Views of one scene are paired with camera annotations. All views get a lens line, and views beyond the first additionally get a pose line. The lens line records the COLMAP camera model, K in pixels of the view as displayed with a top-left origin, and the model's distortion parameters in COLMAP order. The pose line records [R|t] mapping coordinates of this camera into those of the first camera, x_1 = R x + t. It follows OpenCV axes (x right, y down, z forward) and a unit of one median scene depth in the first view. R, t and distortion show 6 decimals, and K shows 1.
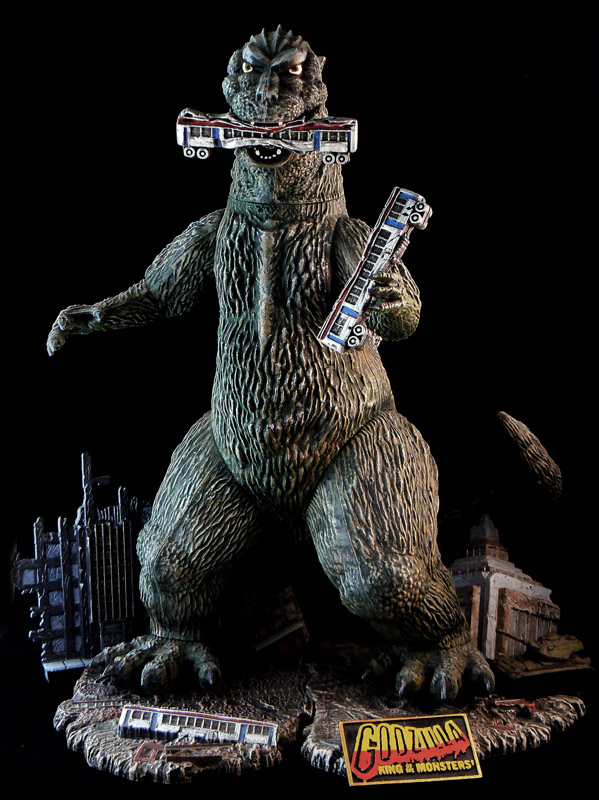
lens RADIAL K [[1011.5, 0, 299.5], [0, 1011.5, 400.0], [0, 0, 1]] dist [-0.447883, 1.804864]
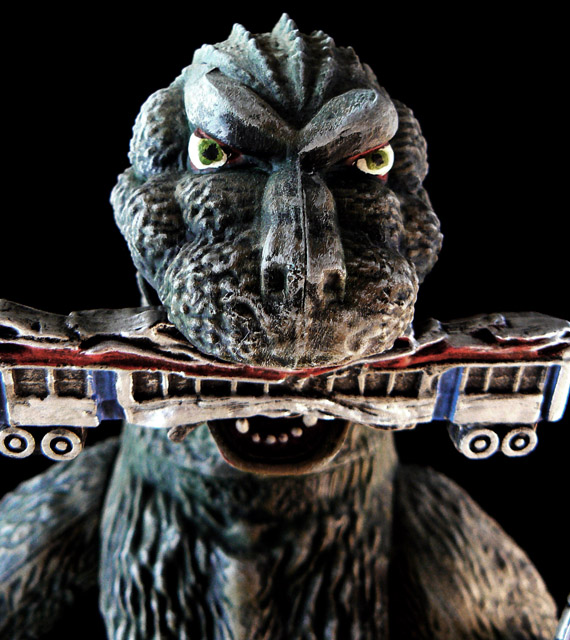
lens RADIAL K [[839.8, 0, 285.0], [0, 839.8, 320.0], [0, 0, 1]] dist [-0.176455, 0.024807]
pose [[0.982292, -0.051203, 0.180222, -0.076051], [0.055446, 0.998289, -0.018578, -0.282131], [-0.178962, 0.028241, 0.983451, 0.755418]]
